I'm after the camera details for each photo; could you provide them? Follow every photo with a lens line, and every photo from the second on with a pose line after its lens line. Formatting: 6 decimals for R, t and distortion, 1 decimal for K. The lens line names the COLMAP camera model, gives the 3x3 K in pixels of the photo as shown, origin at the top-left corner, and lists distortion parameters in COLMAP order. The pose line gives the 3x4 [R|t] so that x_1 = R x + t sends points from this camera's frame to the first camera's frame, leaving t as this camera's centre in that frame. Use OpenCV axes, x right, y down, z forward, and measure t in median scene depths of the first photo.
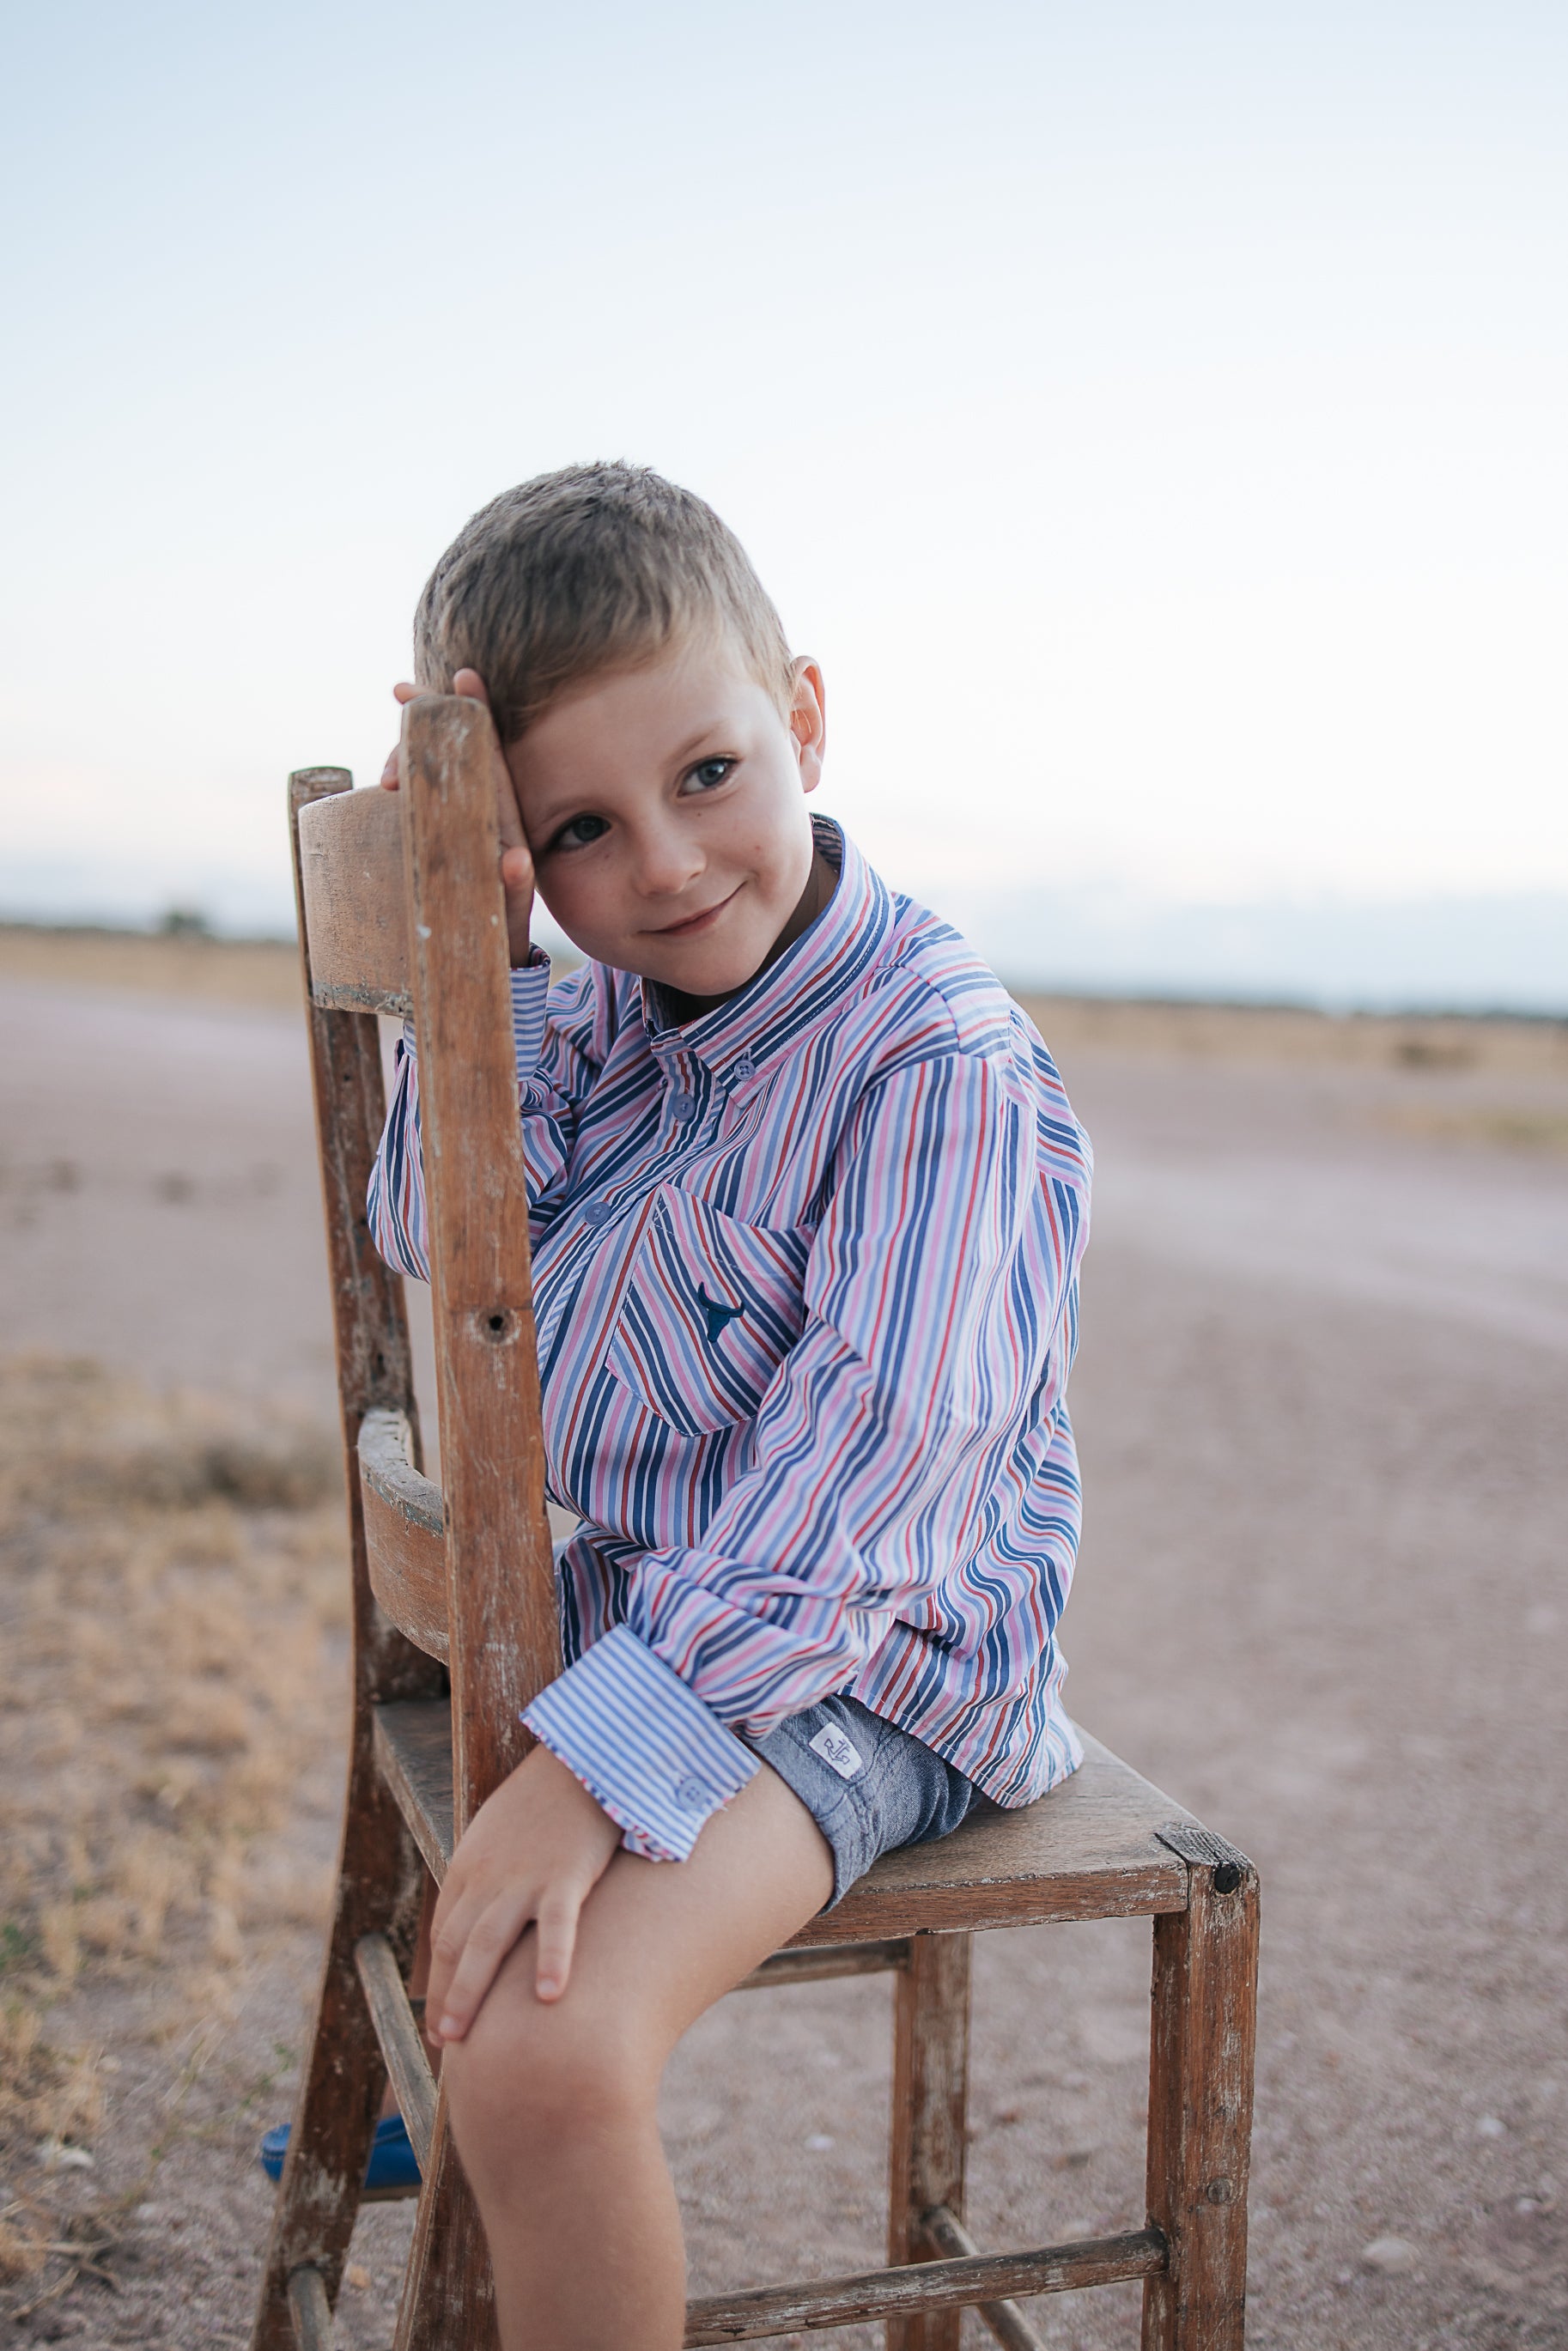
lens RADIAL K [[2432.9, 0, 816.1], [0, 2432.9, 1176.8], [0, 0, 1]] dist [-0.066748, 0.173328]
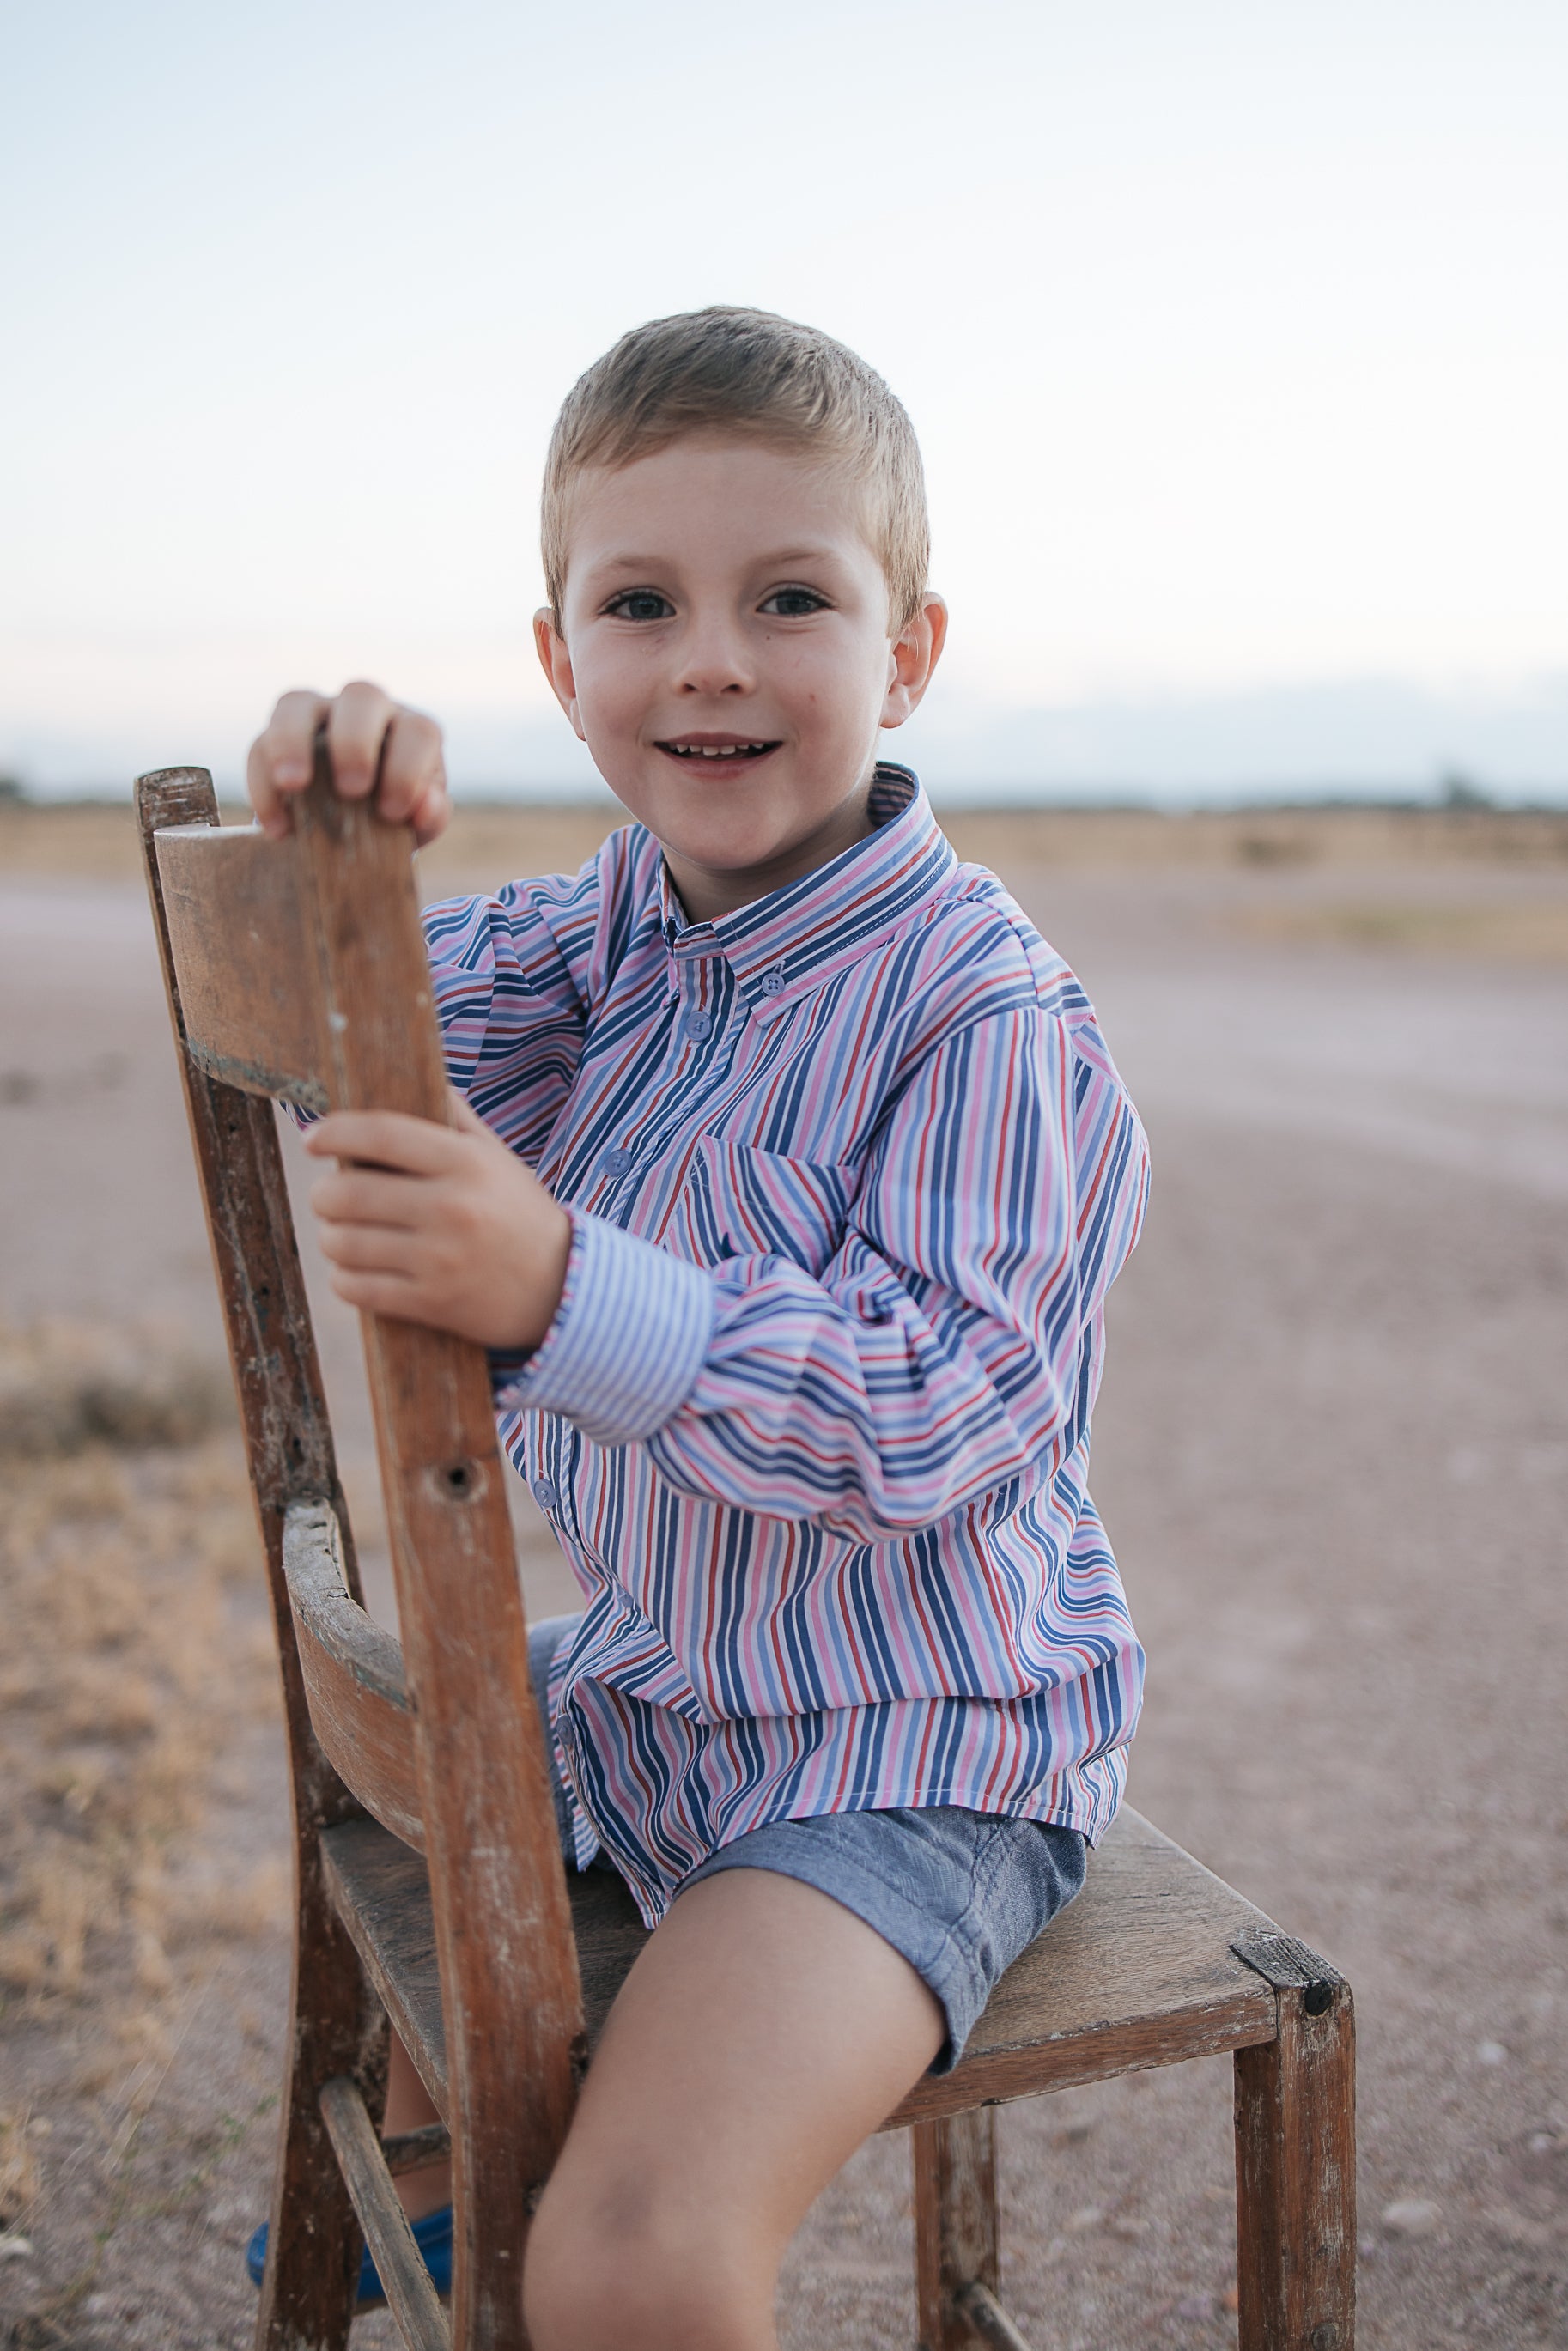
lens RADIAL K [[2369.1, 0, 789.5], [0, 2369.1, 1173.4], [0, 0, 1]] dist [0.005184, 0.008183]
pose [[0.996394, -0.065324, 0.054137, -0.033988], [0.060393, 0.994271, 0.088192, -0.066577], [-0.059588, -0.084604, 0.994631, 0.118493]]
